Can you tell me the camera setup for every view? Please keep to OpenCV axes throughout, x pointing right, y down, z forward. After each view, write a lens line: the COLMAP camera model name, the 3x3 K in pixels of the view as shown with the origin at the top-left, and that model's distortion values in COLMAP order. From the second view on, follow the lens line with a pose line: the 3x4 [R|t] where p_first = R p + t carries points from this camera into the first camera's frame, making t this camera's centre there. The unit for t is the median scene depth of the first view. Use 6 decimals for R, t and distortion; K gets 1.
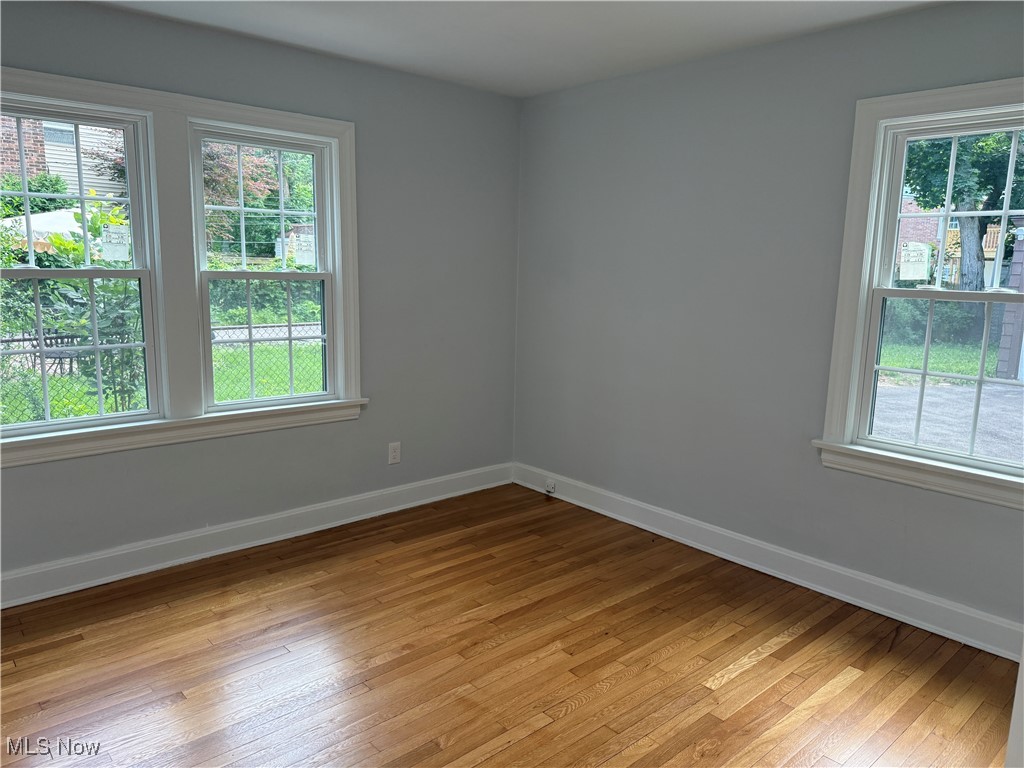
lens RADIAL K [[739.1, 0, 520.6], [0, 739.1, 384.2], [0, 0, 1]] dist [0.091028, -0.145148]
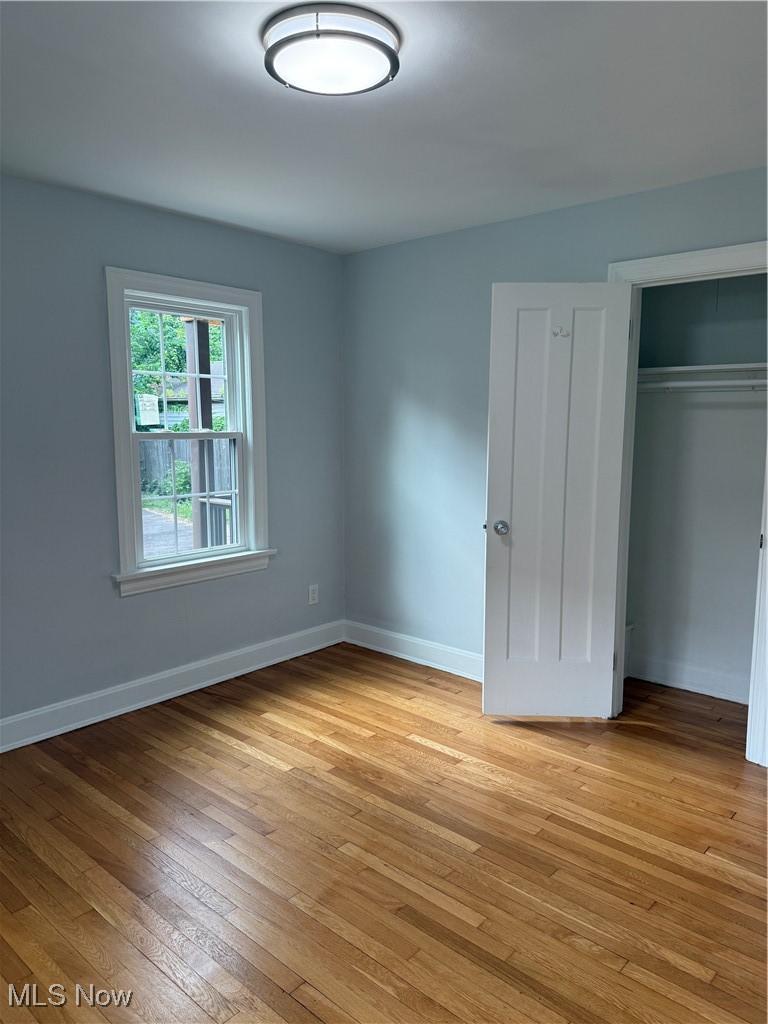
lens RADIAL K [[719.0, 0, 388.9], [0, 719.0, 516.9], [0, 0, 1]] dist [-0.009792, -0.004060]
pose [[-0.106945, -0.160811, 0.981174, -0.644568], [0.162956, 0.970654, 0.176848, -0.126461], [-0.980820, 0.178801, -0.077602, 0.676572]]
